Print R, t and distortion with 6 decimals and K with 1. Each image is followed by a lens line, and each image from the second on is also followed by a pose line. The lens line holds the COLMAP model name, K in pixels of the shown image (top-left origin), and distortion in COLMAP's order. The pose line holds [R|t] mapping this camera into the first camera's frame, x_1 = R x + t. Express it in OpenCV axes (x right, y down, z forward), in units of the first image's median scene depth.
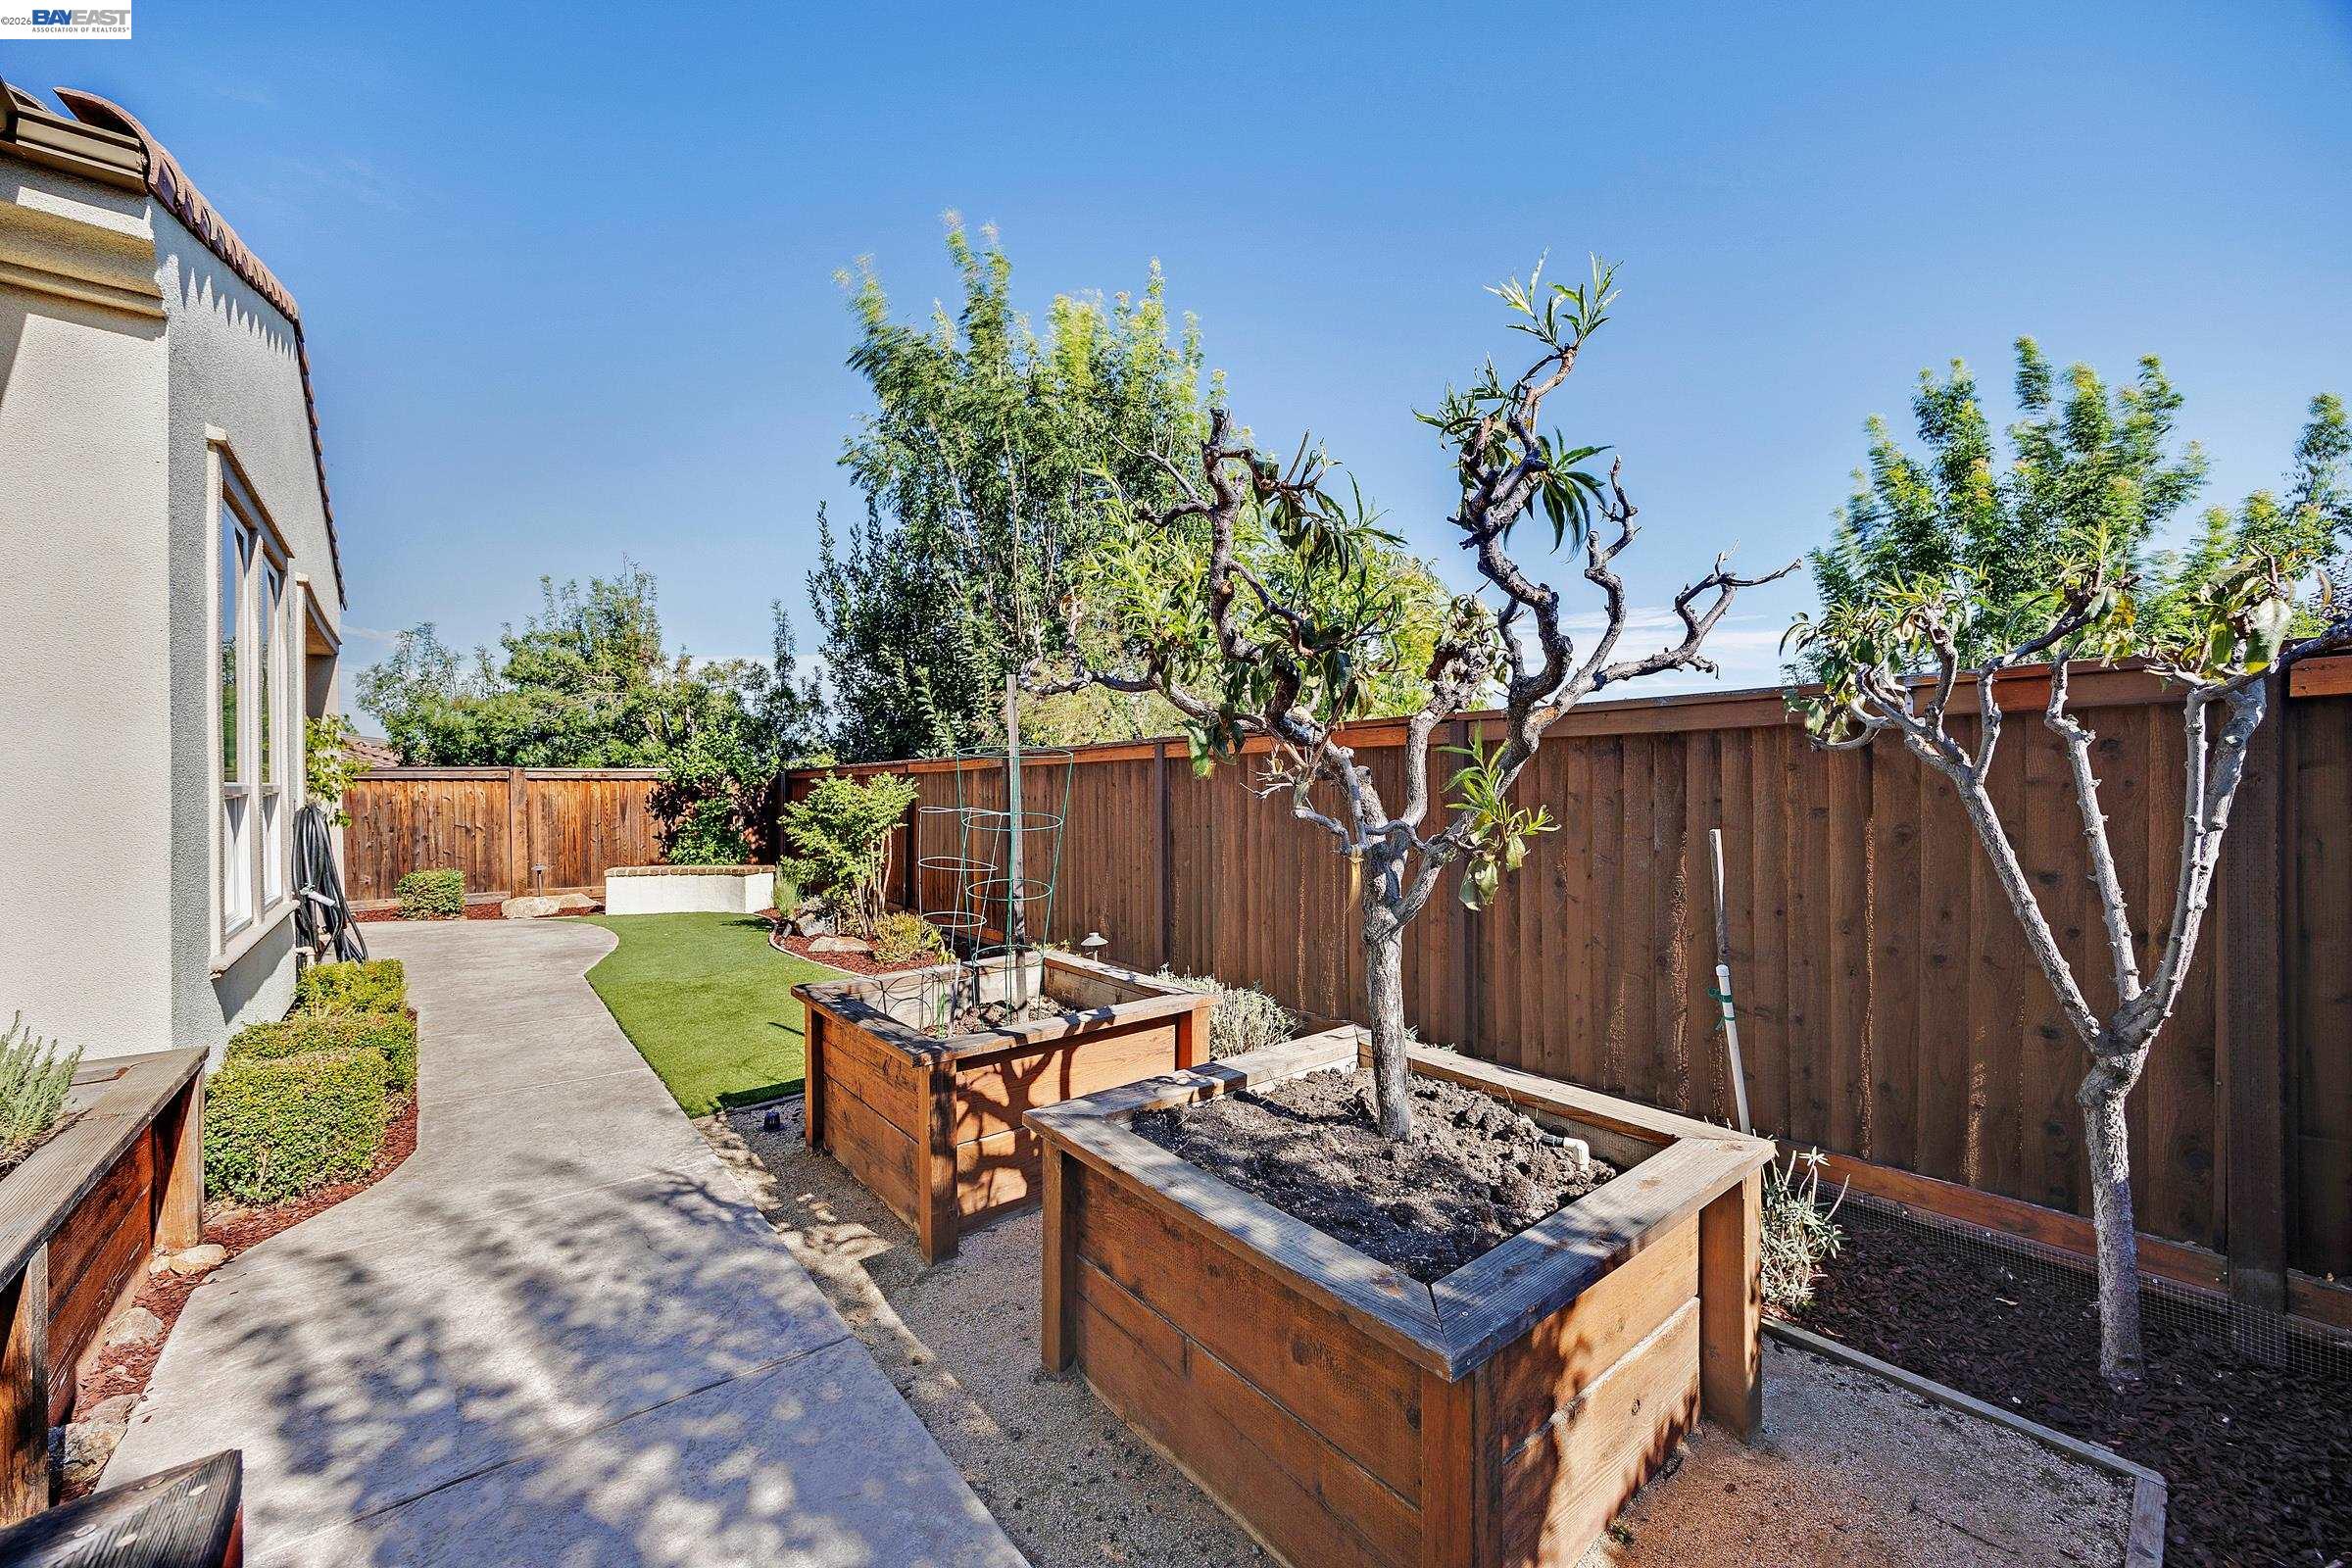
lens RADIAL K [[906.2, 0, 1176.0], [0, 906.2, 784.0], [0, 0, 1]] dist [0.000587, 0.000031]
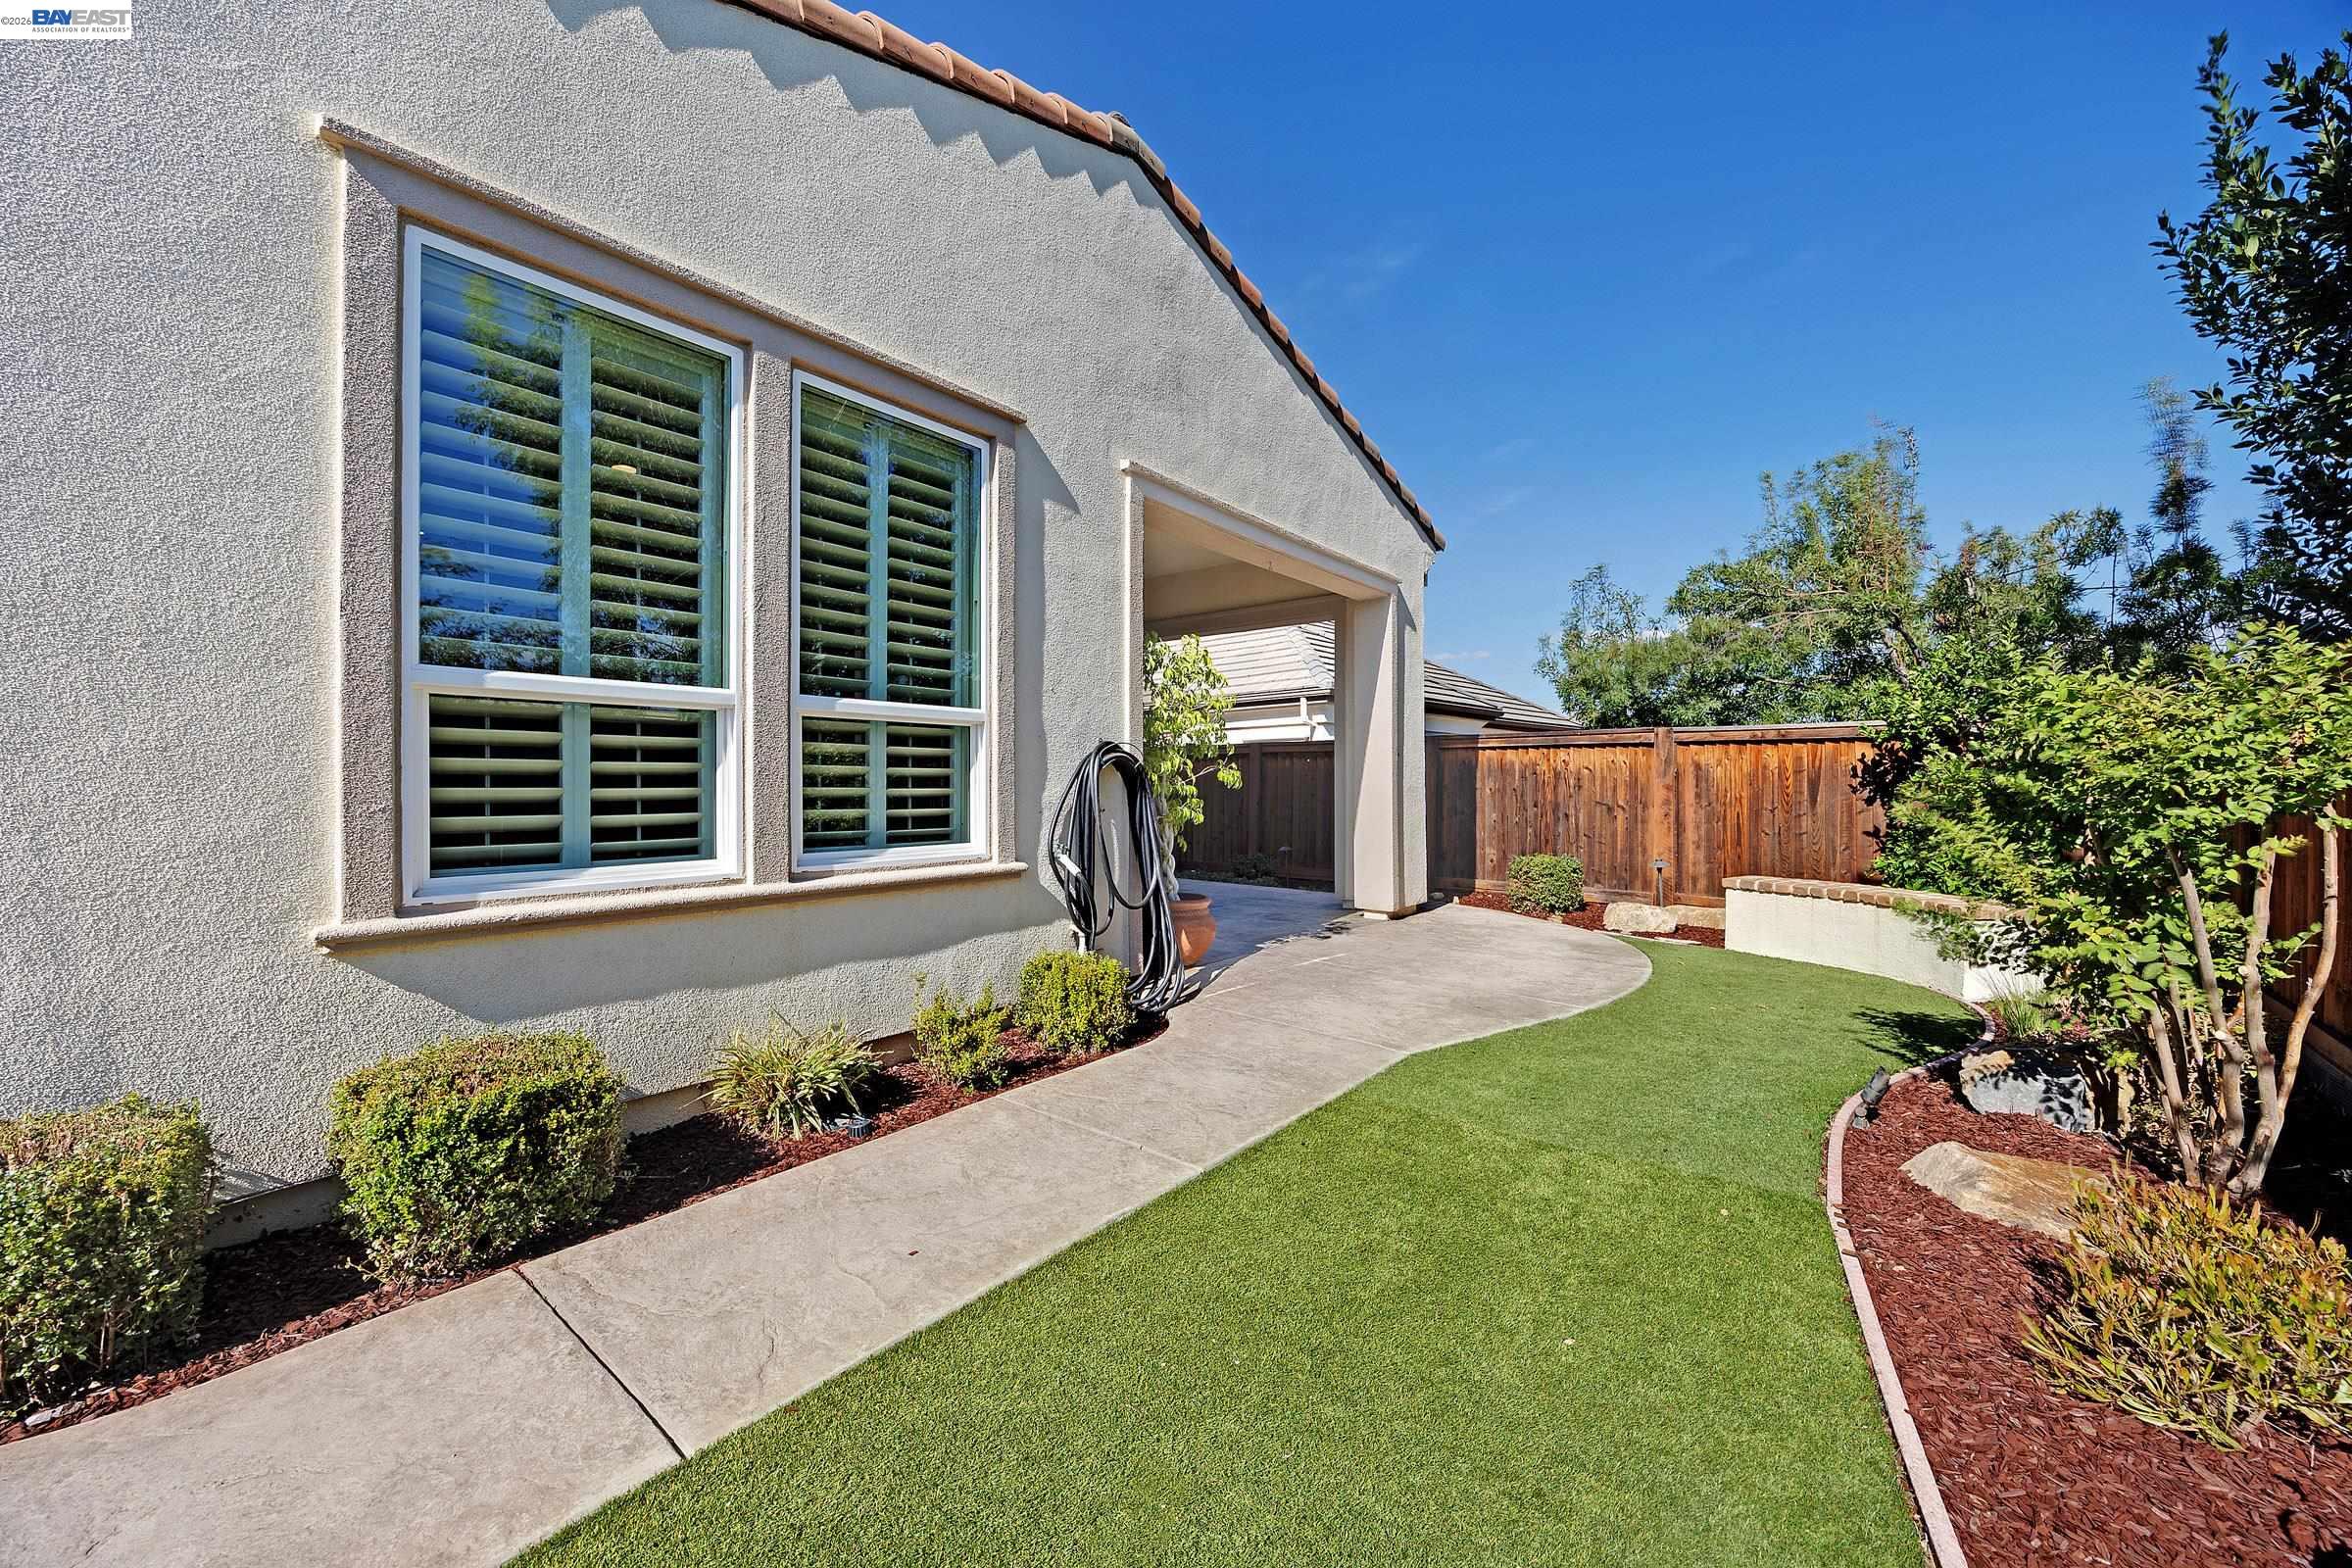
lens RADIAL K [[906.2, 0, 1168.2], [0, 906.2, 777.6], [0, 0, 1]] dist [0.000587, 0.000031]
pose [[0.216712, 0.000811, -0.976235, -0.090593], [-0.005279, 0.999986, -0.000341, 0.025530], [0.976221, 0.005227, 0.216714, 0.445969]]
